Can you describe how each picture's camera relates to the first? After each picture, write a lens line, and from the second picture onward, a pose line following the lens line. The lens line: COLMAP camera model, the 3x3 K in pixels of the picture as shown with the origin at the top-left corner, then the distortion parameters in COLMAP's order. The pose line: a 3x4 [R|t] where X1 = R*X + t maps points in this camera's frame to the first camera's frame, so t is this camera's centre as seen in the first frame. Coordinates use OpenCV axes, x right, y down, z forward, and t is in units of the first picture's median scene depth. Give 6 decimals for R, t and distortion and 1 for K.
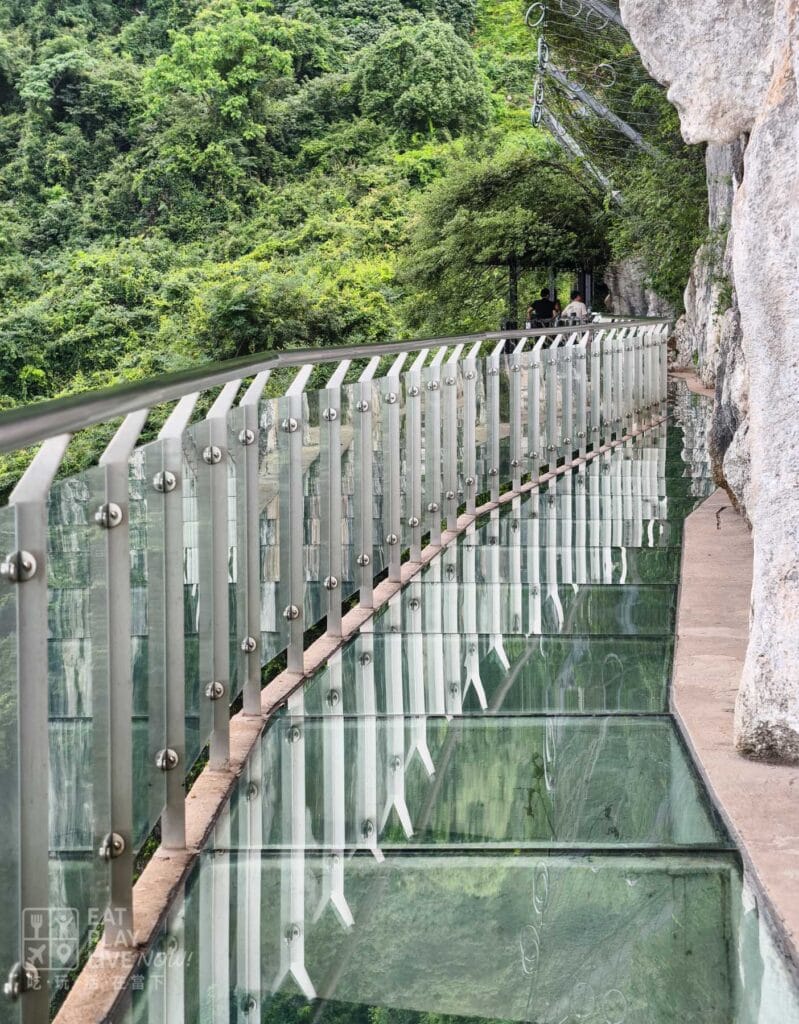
lens RADIAL K [[2748.6, 0, 401.6], [0, 2748.6, 509.9], [0, 0, 1]] dist [0.358714, 0.000000]
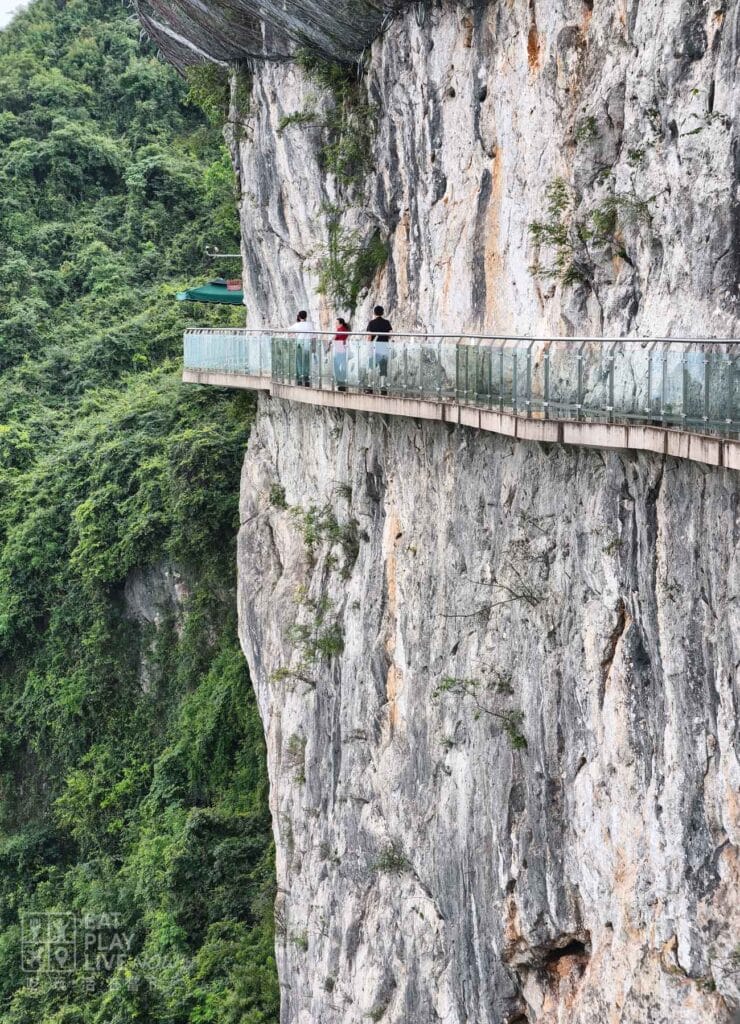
lens RADIAL K [[2534.3, 0, 369.0], [0, 2534.3, 515.5], [0, 0, 1]] dist [0.366325, 0.000000]
pose [[0.999687, 0.005398, -0.024415, 0.037039], [-0.005289, 0.999976, 0.004510, 0.031531], [0.024439, -0.004380, 0.999692, -0.446661]]
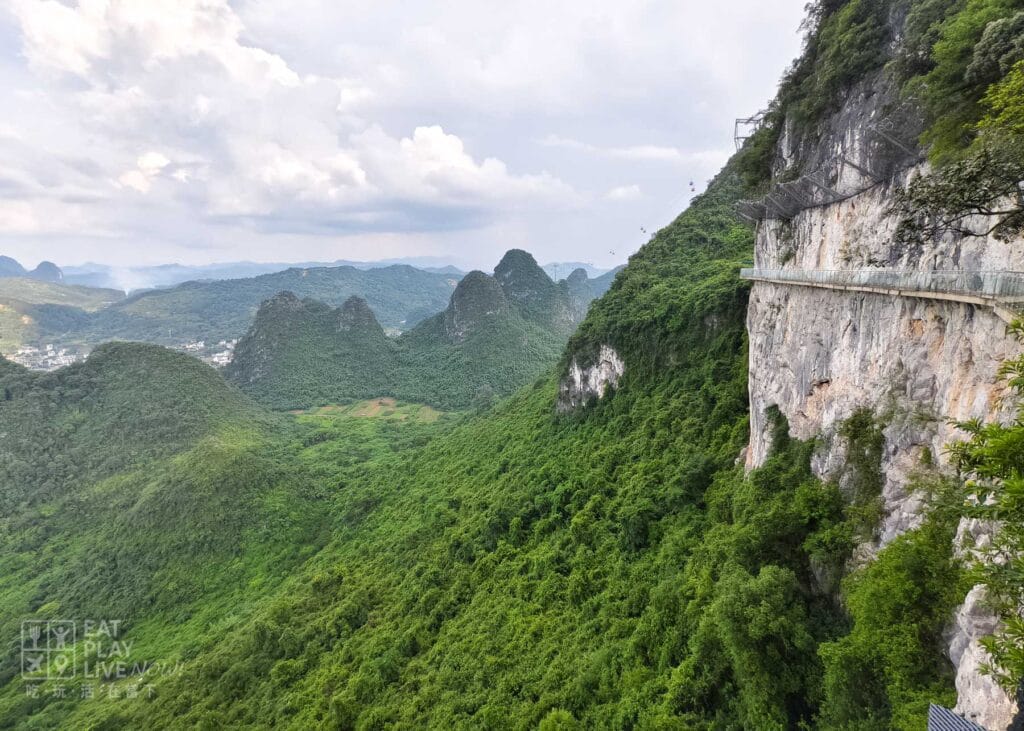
lens RADIAL K [[474.6, 0, 509.4], [0, 474.6, 357.1], [0, 0, 1]] dist [0.002591, 0.000628]
pose [[0.891670, 0.104084, -0.440558, -0.006745], [-0.052367, 0.990391, 0.127996, 0.040661], [0.449648, -0.091060, 0.888552, -0.535111]]
